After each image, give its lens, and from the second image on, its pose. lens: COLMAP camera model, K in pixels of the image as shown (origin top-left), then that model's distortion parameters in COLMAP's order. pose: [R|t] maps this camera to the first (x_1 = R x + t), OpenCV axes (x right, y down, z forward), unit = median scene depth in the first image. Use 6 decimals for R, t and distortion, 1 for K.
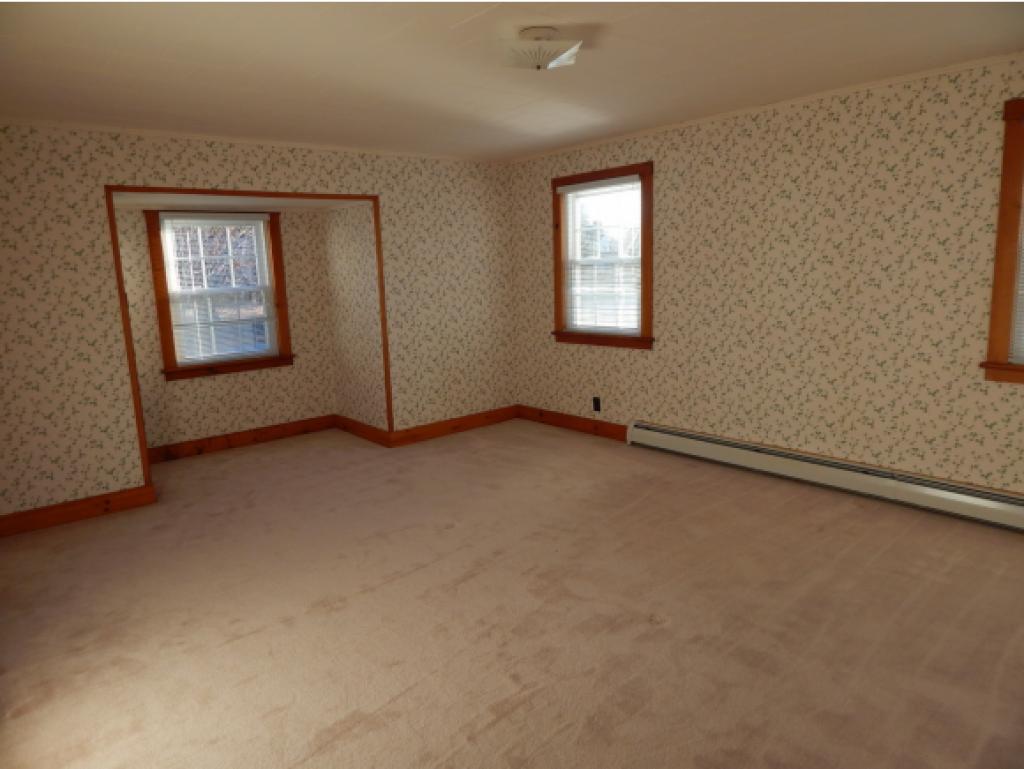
lens RADIAL K [[670.0, 0, 510.0], [0, 670.0, 362.4], [0, 0, 1]] dist [0.096907, -0.002790]
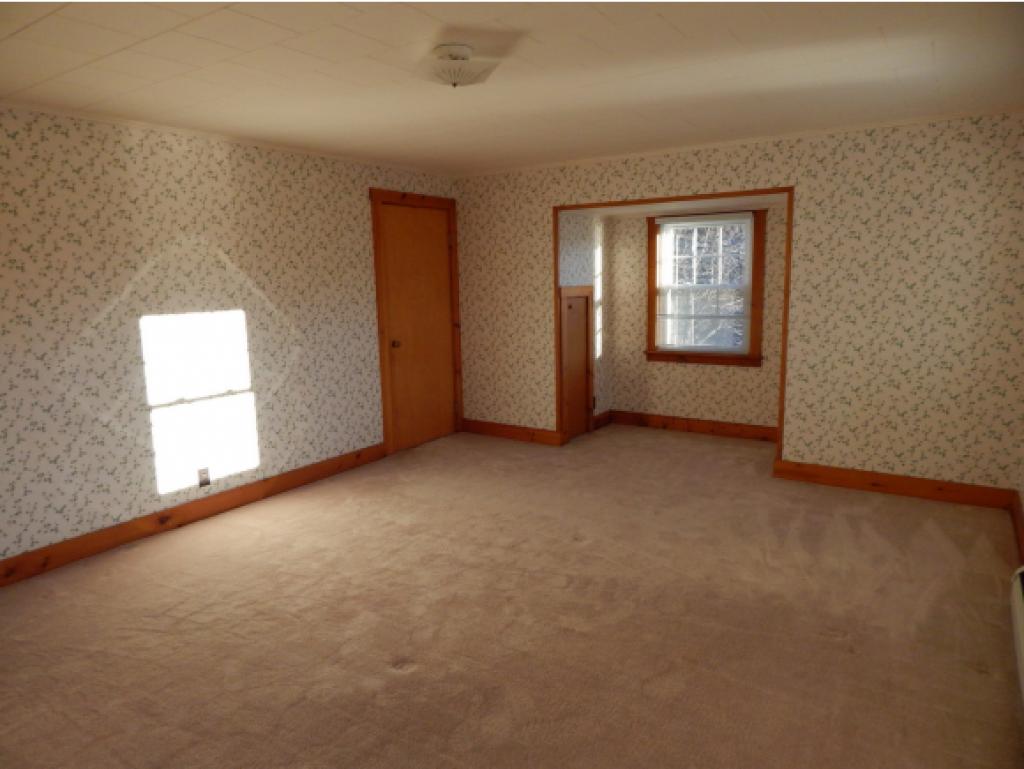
lens RADIAL K [[676.5, 0, 515.3], [0, 676.5, 378.3], [0, 0, 1]] dist [0.003101, -0.003815]
pose [[0.317314, 0.184666, -0.930167, 0.537565], [-0.136465, 0.979540, 0.147915, -0.087071], [0.938450, 0.079999, 0.336022, 0.399186]]
